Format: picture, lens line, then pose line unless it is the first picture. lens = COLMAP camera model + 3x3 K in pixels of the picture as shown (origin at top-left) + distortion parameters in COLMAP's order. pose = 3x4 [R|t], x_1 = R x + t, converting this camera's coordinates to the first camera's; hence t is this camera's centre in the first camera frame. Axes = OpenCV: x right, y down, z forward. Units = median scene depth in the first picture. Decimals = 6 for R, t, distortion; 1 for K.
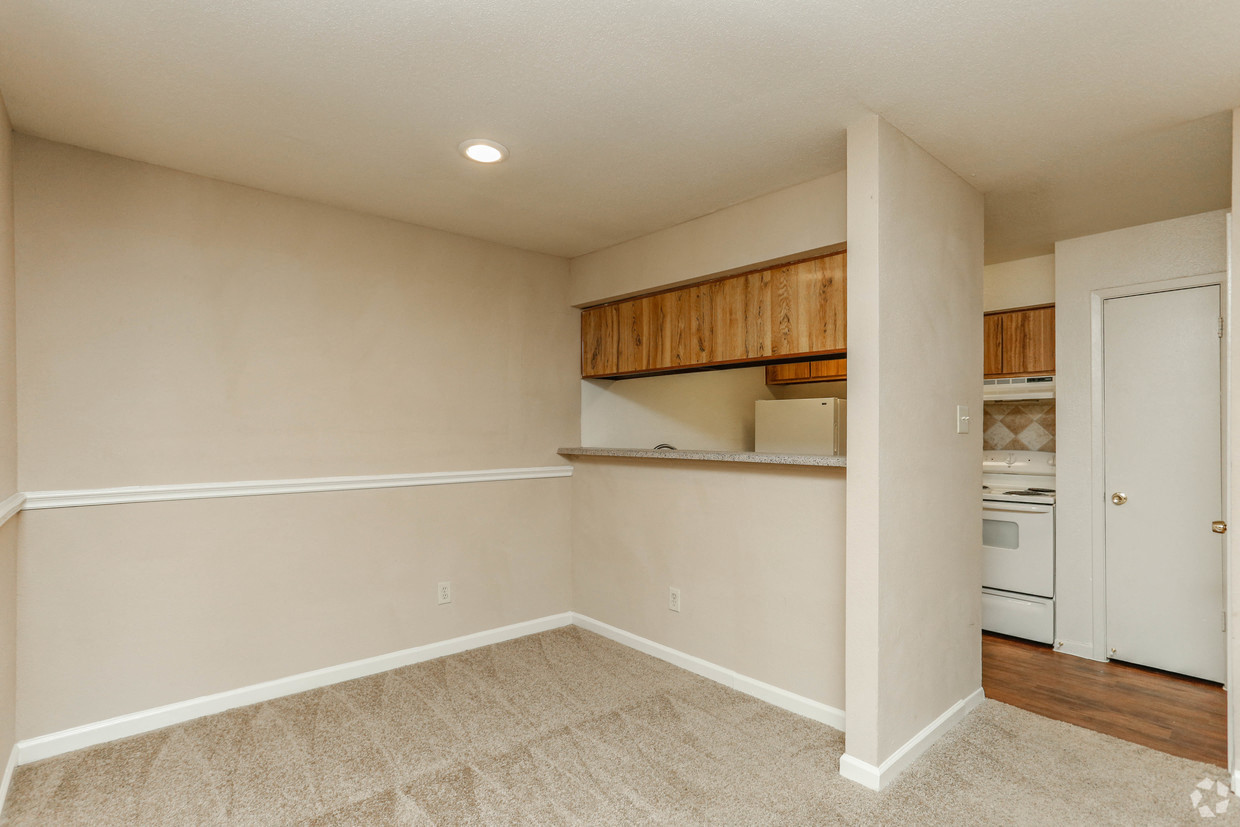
lens RADIAL K [[586.7, 0, 620.0], [0, 586.7, 413.5], [0, 0, 1]] dist [-0.042647, 0.029713]
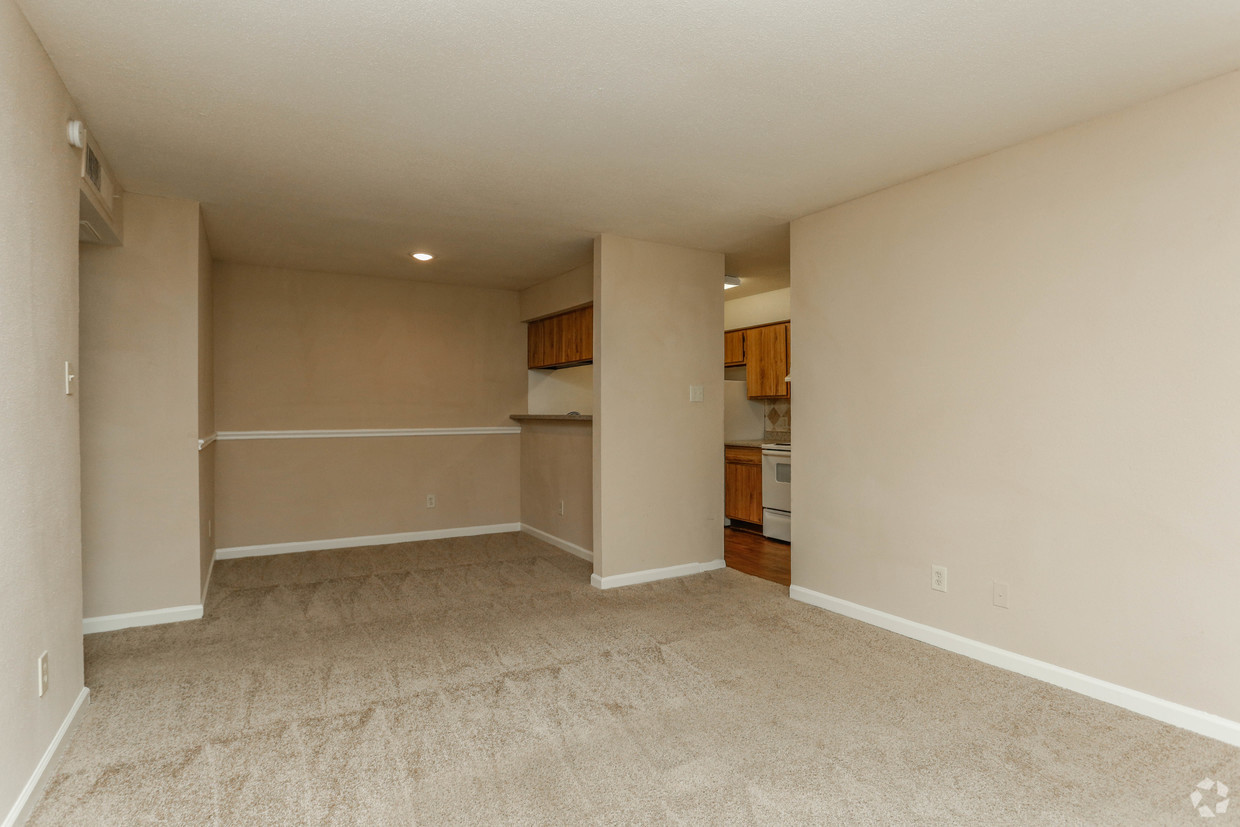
lens RADIAL K [[586.7, 0, 620.0], [0, 586.7, 413.5], [0, 0, 1]] dist [-0.042647, 0.029713]
pose [[0.985529, 0.001167, -0.169504, 0.478684], [0.006237, 0.999050, 0.043140, -0.010705], [0.169394, -0.043573, 0.984585, -0.503781]]
